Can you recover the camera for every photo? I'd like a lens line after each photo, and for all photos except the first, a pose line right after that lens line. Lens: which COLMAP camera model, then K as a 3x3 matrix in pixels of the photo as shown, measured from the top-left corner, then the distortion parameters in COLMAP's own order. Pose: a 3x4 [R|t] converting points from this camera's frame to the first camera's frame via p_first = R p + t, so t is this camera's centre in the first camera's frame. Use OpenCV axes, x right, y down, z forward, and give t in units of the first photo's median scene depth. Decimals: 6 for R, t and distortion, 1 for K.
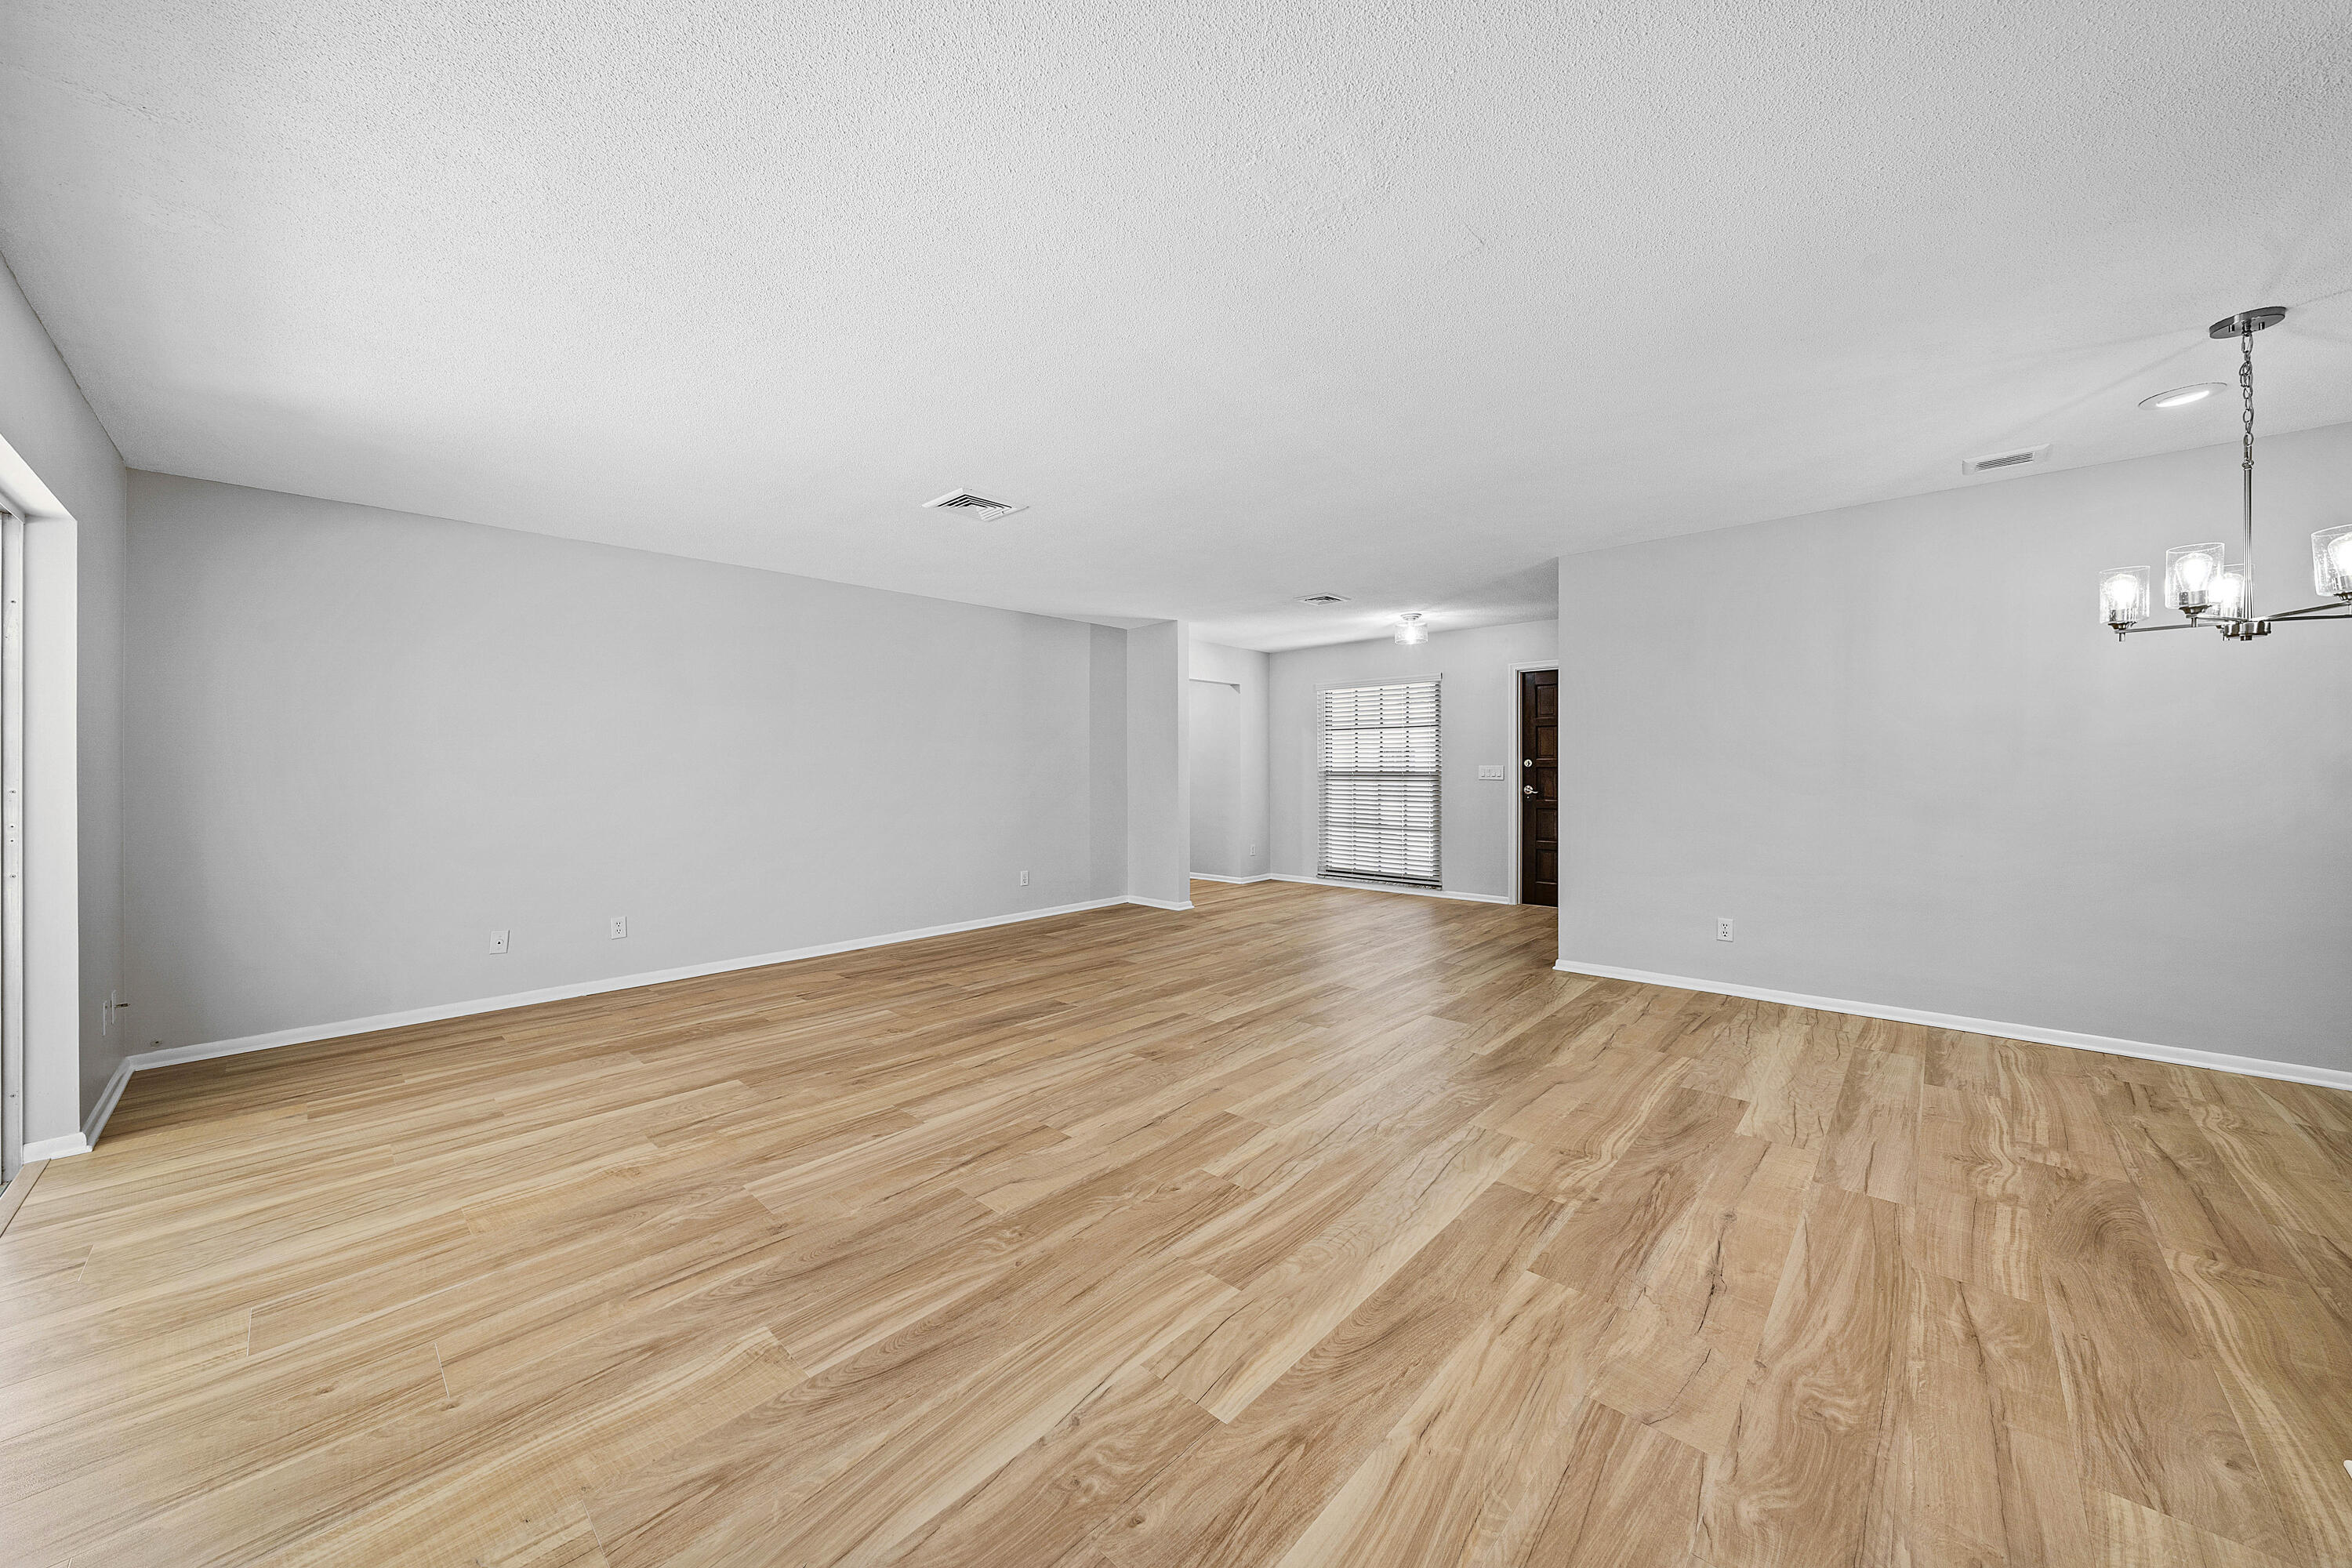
lens RADIAL K [[820.0, 0, 1169.1], [0, 820.0, 774.9], [0, 0, 1]] dist [-0.005827, -0.000450]
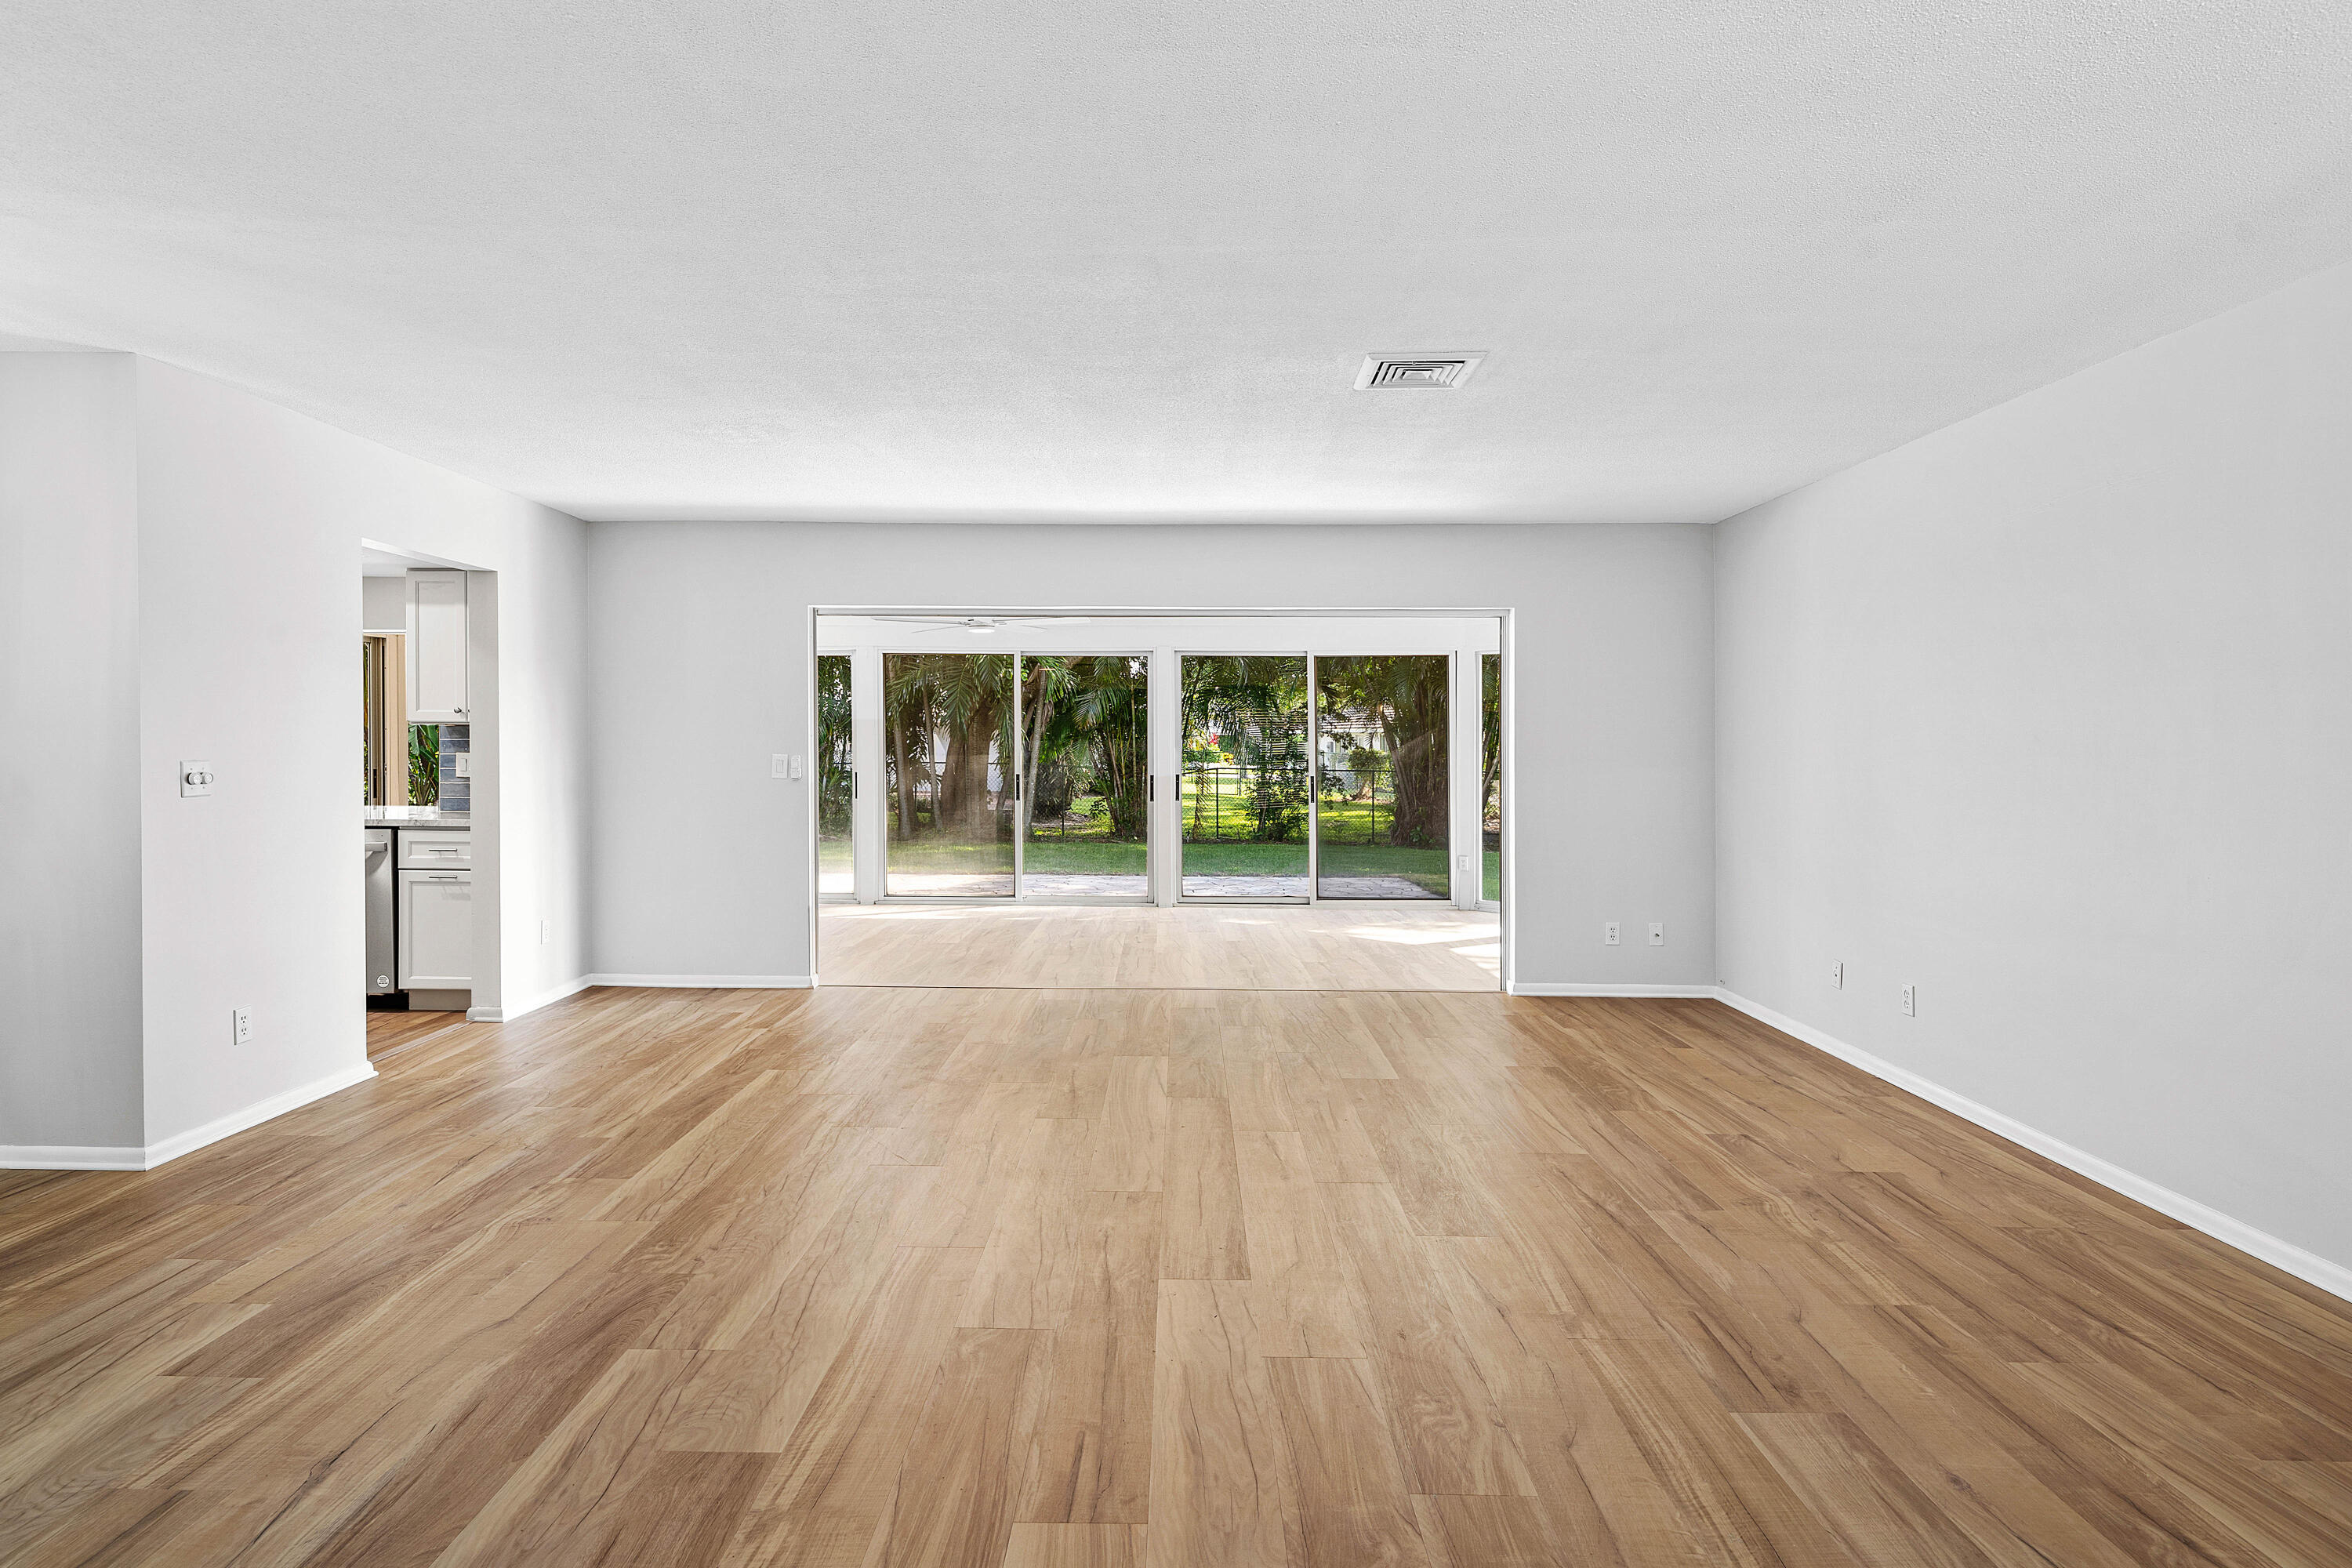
lens RADIAL K [[1243.6, 0, 1155.6], [0, 1243.6, 768.5], [0, 0, 1]] dist [0.004192, 0.000155]
pose [[-0.739093, 0.013891, -0.673460, 0.763828], [-0.006791, 0.999583, 0.028071, -0.050816], [0.673569, 0.025321, -0.738690, 2.064266]]
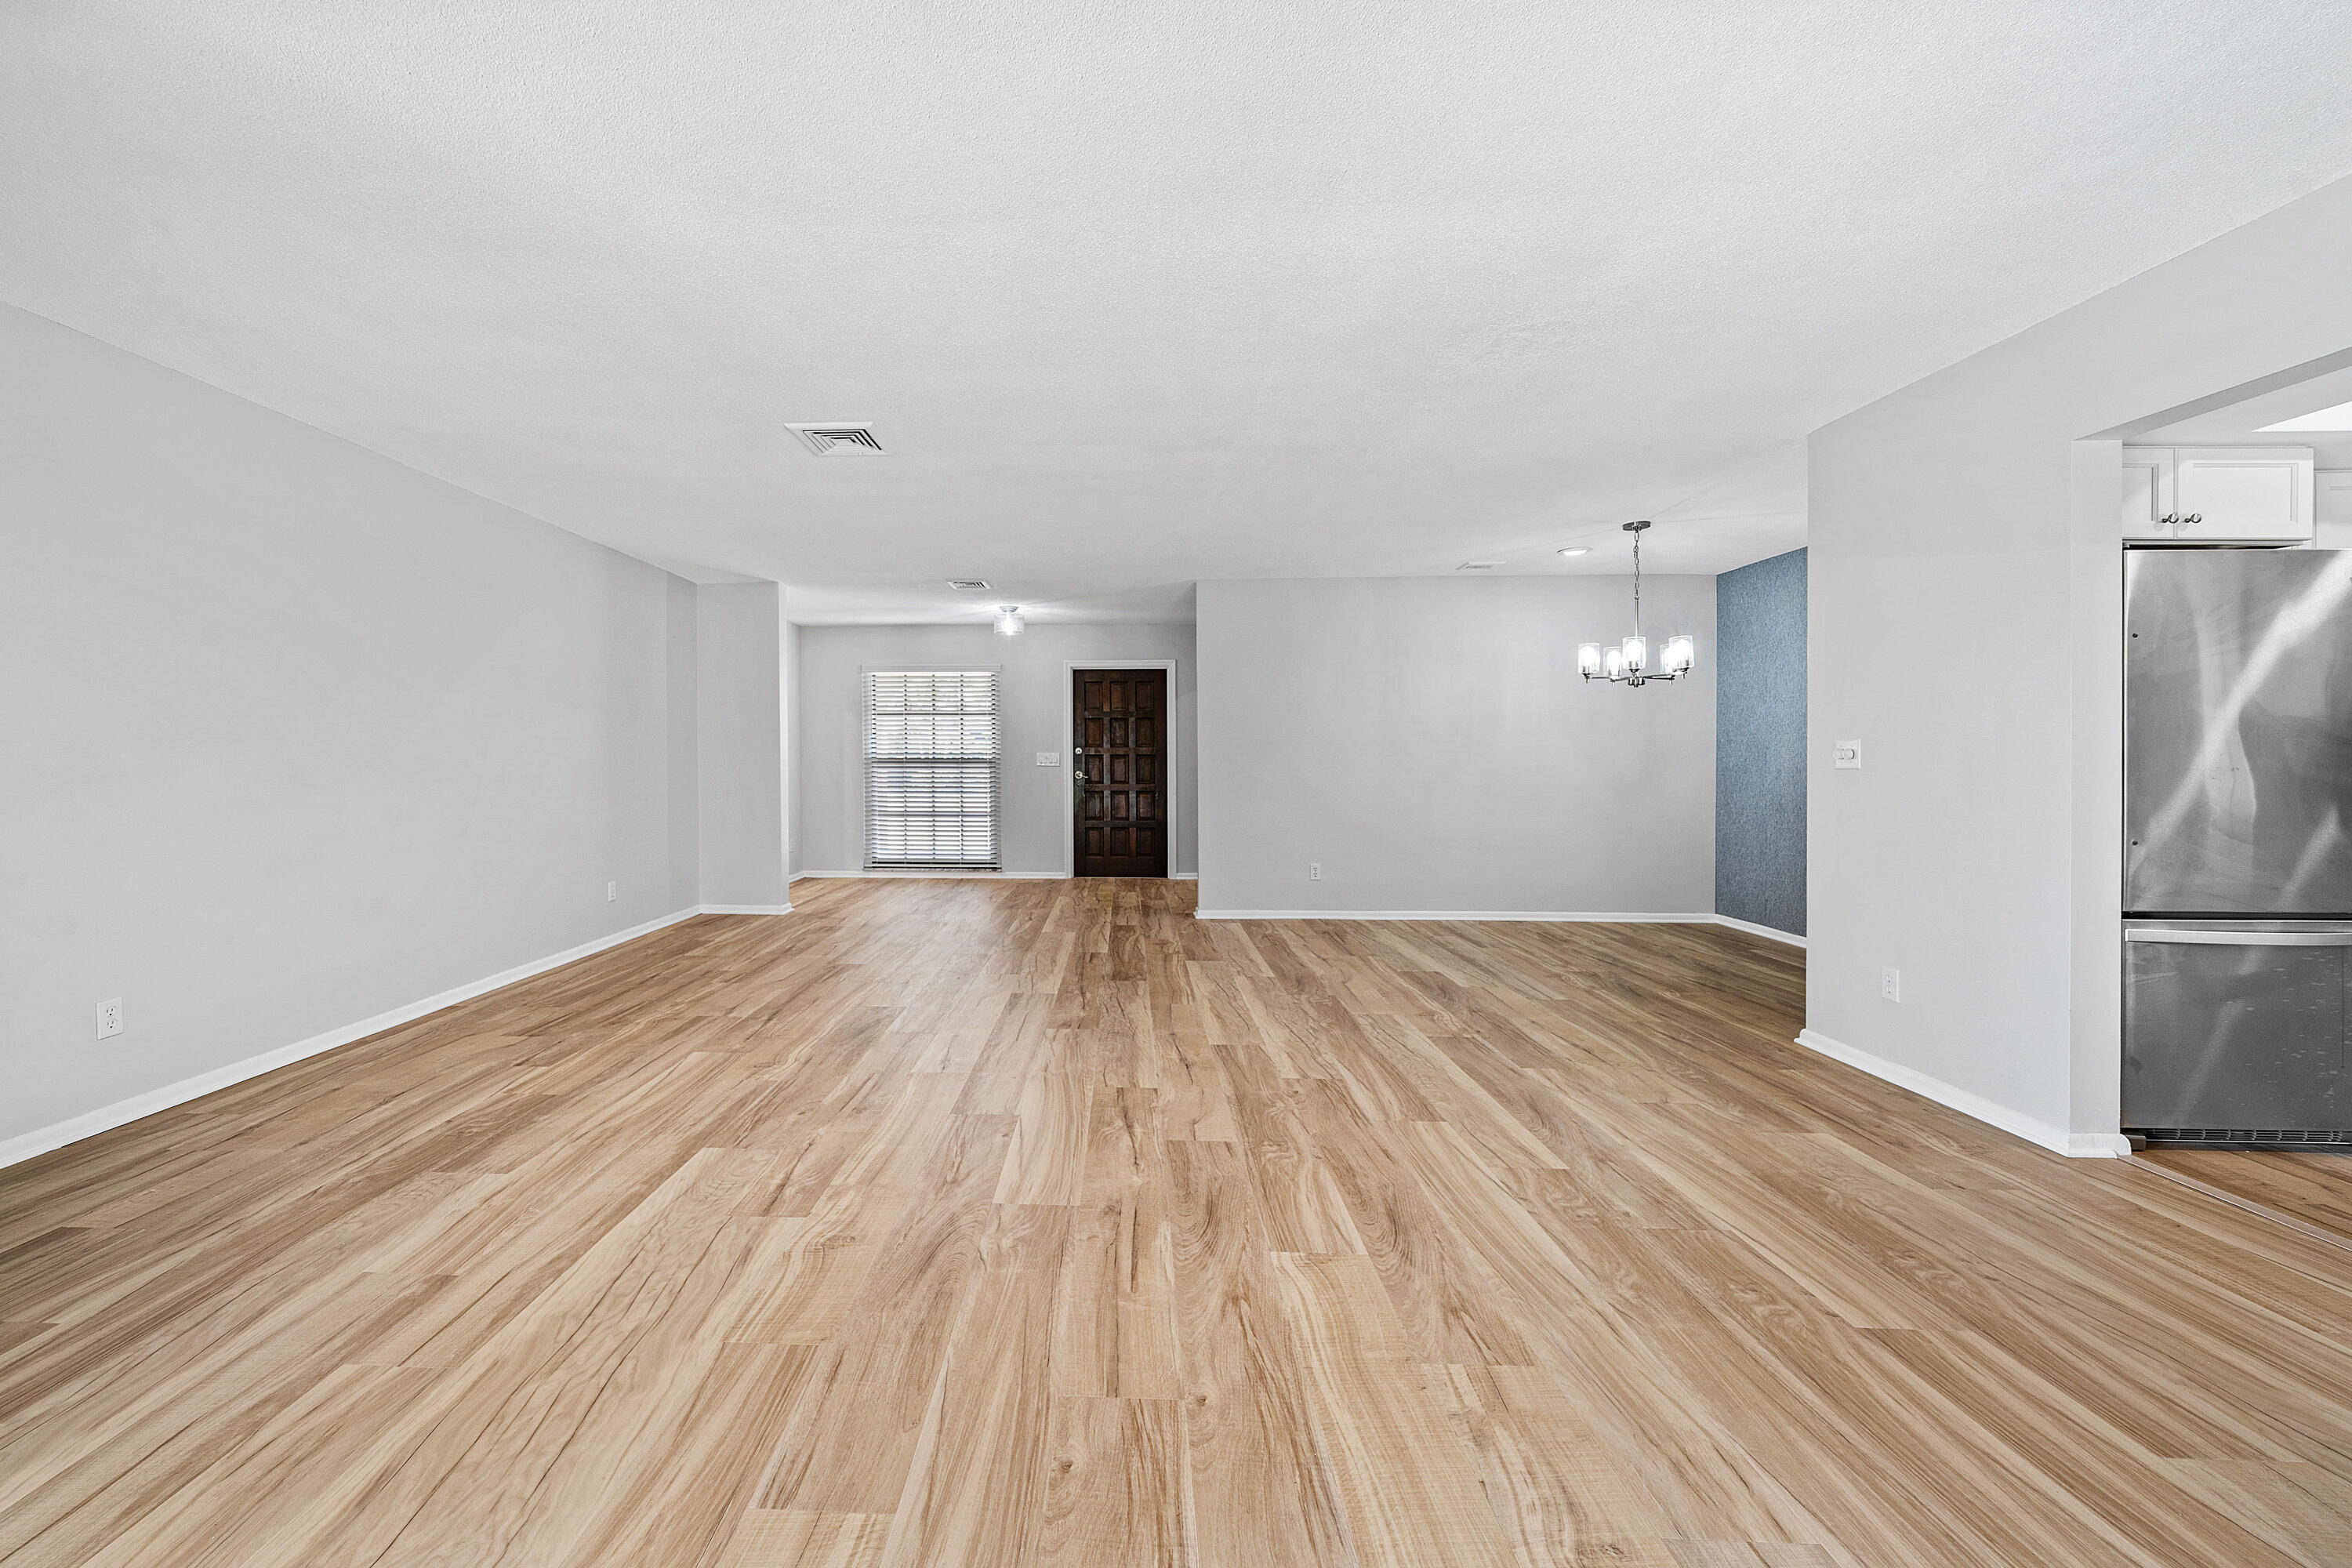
lens RADIAL K [[902.1, 0, 1068.8], [0, 902.1, 768.4], [0, 0, 1]] dist [-0.003084, -0.000677]
pose [[0.767873, 0.000112, 0.640602, -0.868569], [0.000331, 1.000000, -0.000572, 0.024107], [-0.640602, 0.000652, 0.767873, 0.155029]]
